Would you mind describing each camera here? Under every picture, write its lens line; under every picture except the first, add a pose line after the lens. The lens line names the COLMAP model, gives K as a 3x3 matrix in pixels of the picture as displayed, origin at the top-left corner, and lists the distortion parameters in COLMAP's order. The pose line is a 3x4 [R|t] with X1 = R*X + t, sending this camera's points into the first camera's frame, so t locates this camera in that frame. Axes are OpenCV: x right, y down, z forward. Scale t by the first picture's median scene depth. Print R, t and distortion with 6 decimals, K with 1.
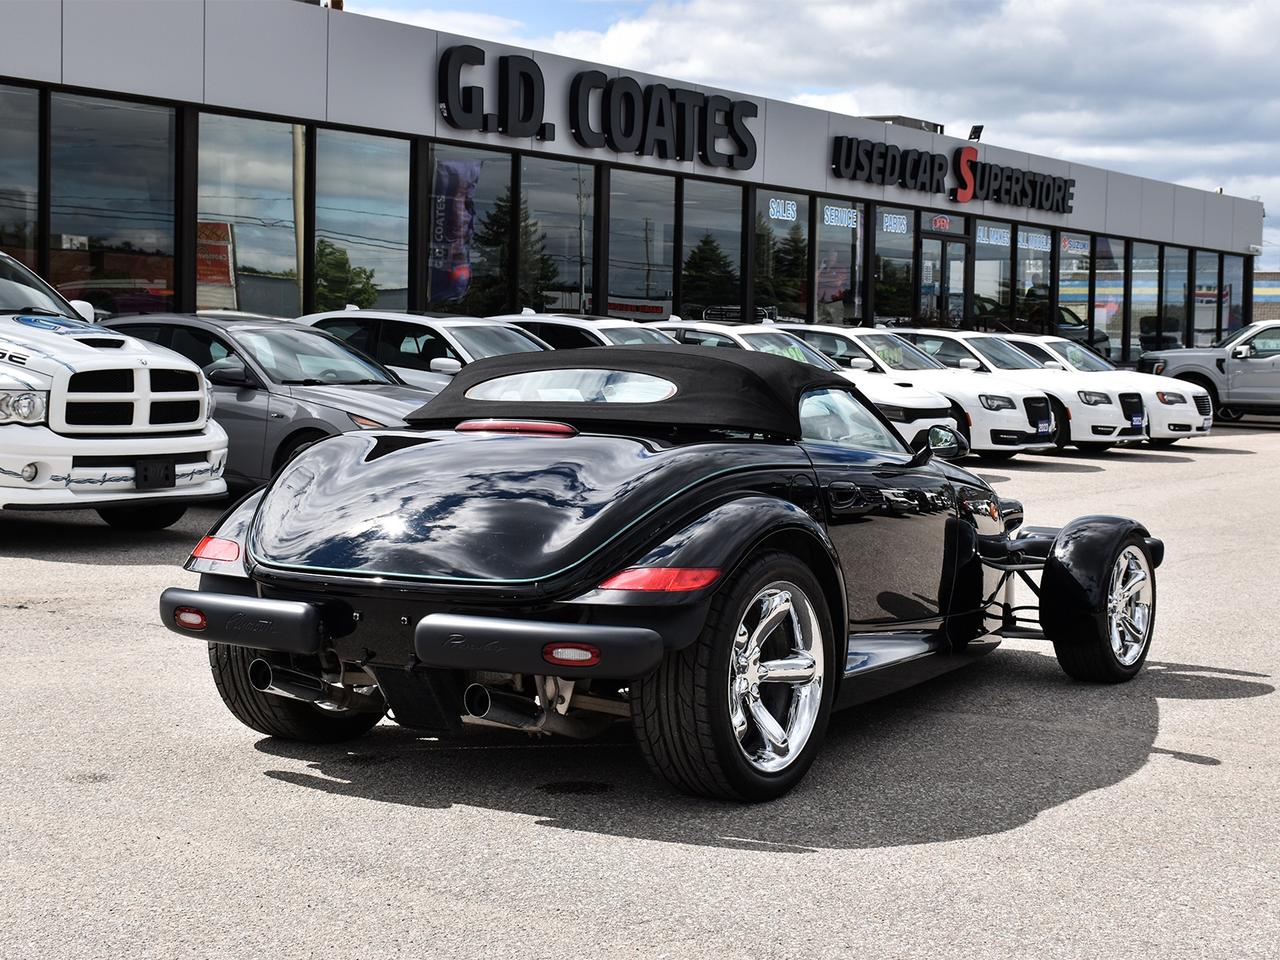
lens RADIAL K [[2286.7, 0, 640.0], [0, 2286.7, 480.0], [0, 0, 1]] dist [0.002634, 0.107978]
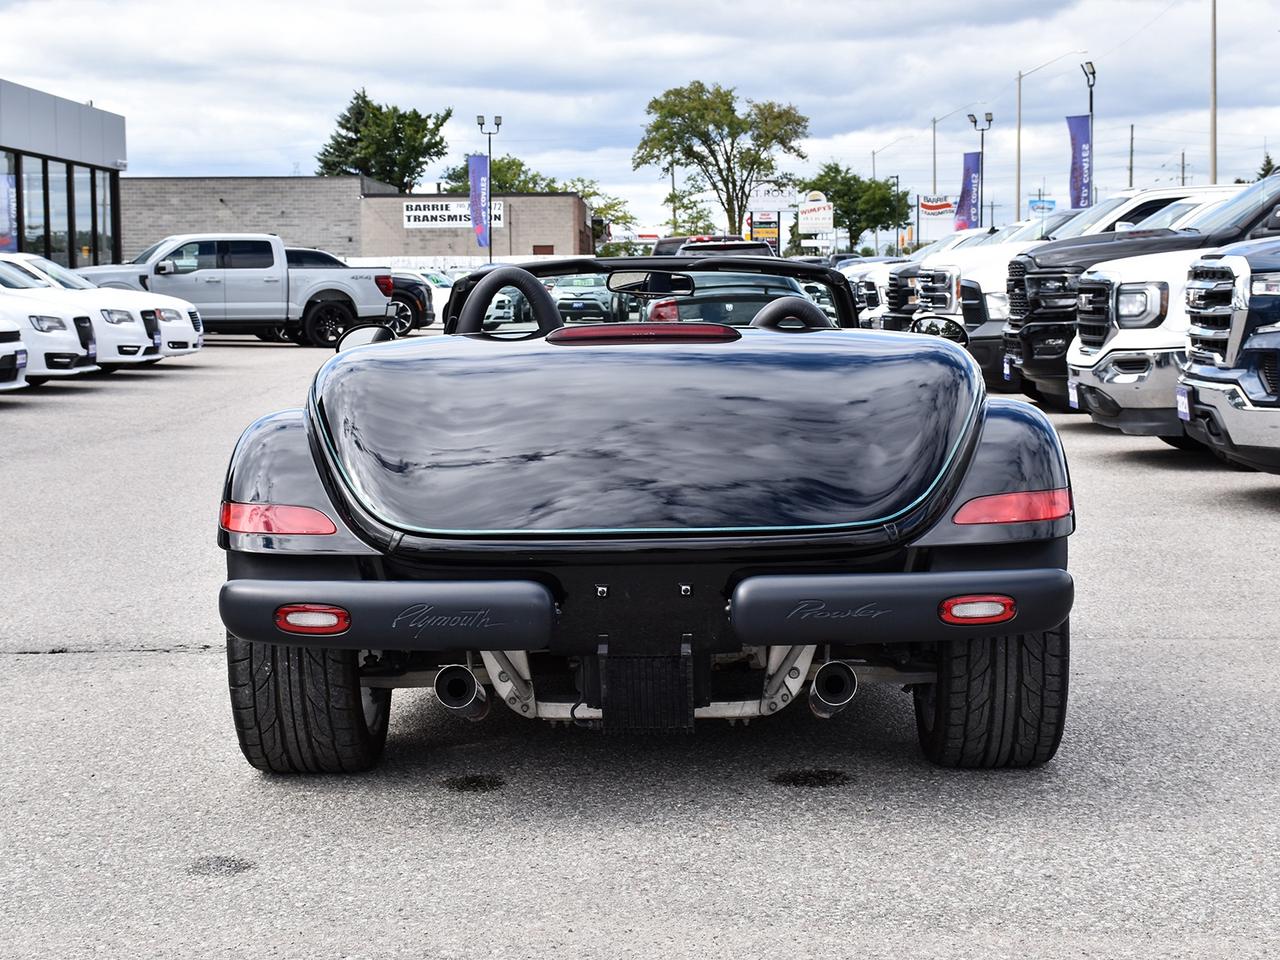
lens RADIAL K [[2286.7, 0, 640.0], [0, 2286.7, 480.0], [0, 0, 1]] dist [0.002634, 0.107978]
pose [[0.849072, -0.072771, 0.523241, -0.231961], [0.055364, 0.997270, 0.048858, -0.005491], [-0.525368, -0.012515, 0.850783, 0.169451]]
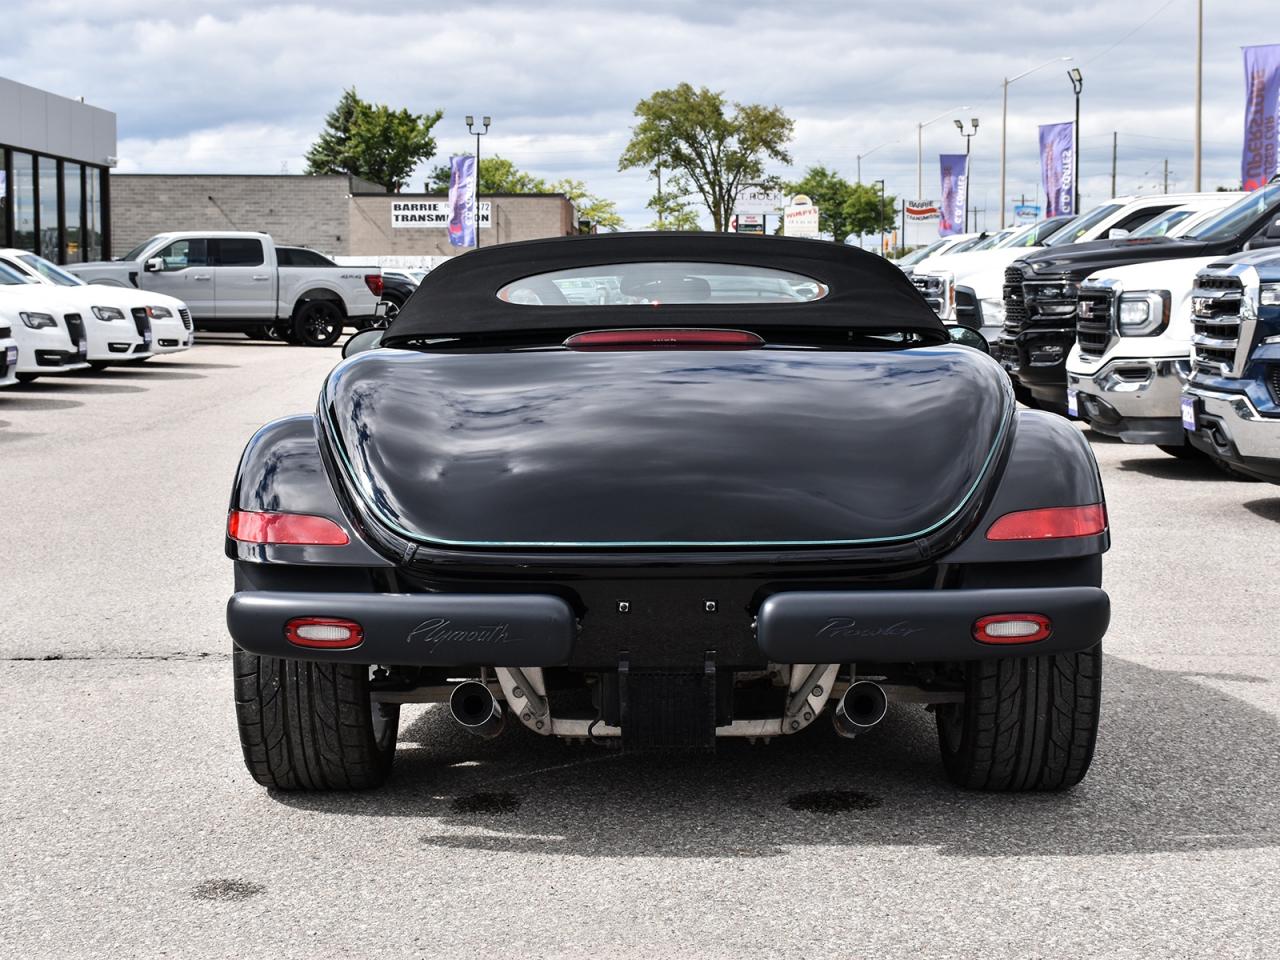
lens RADIAL K [[2278.9, 0, 635.6], [0, 2278.9, 452.4], [0, 0, 1]] dist [0.018042, -0.019647]
pose [[0.847019, -0.058127, 0.528375, -0.230666], [0.045588, 0.998284, 0.036743, -0.006894], [-0.529604, -0.007034, 0.848216, 0.182458]]
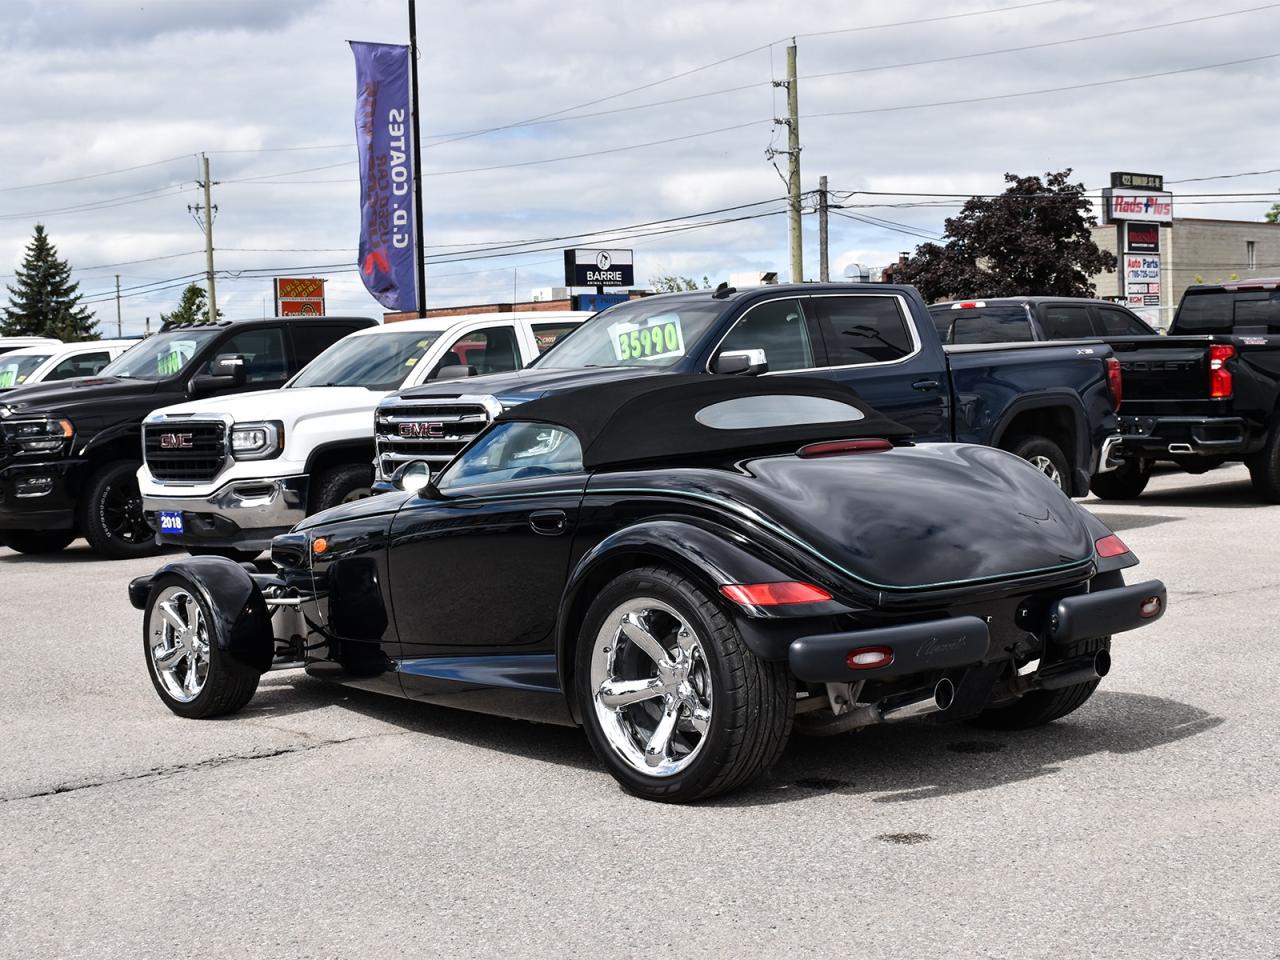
lens RADIAL K [[2160.4, 0, 640.0], [0, 2160.4, 480.0], [0, 0, 1]] dist [-0.016497, -0.000465]
pose [[0.284885, -0.072729, 0.955799, -0.533490], [0.099786, 0.993950, 0.045890, -0.032449], [-0.953354, 0.082302, 0.290418, 0.401865]]
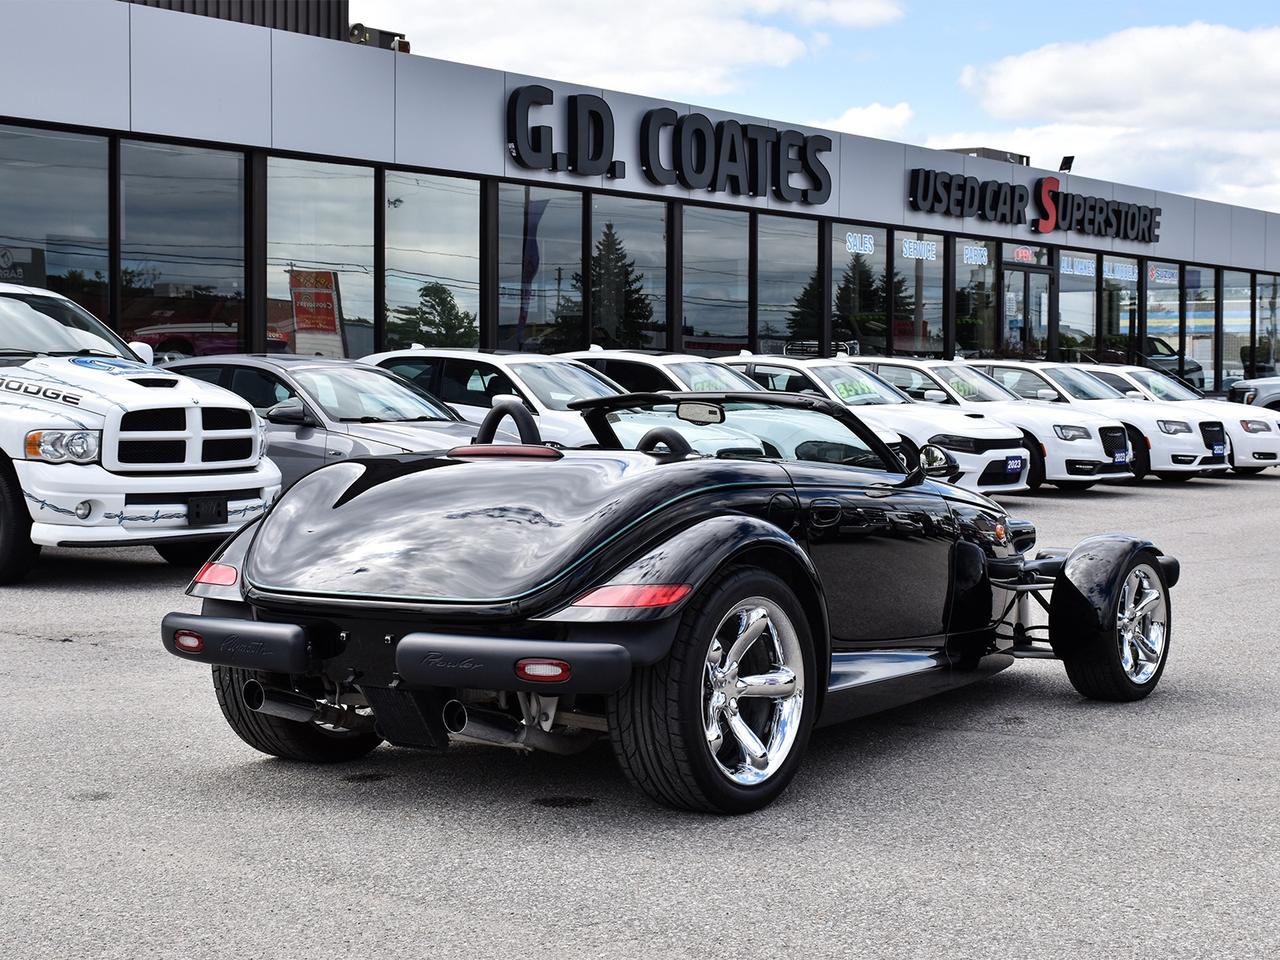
lens RADIAL K [[2302.8, 0, 640.0], [0, 2302.8, 480.0], [0, 0, 1]] dist [0.001541, 0.108269]
pose [[0.998838, -0.013290, -0.046317, 0.026968], [0.012460, 0.999757, -0.018170, 0.004651], [0.046548, 0.017572, 0.998762, -0.013347]]
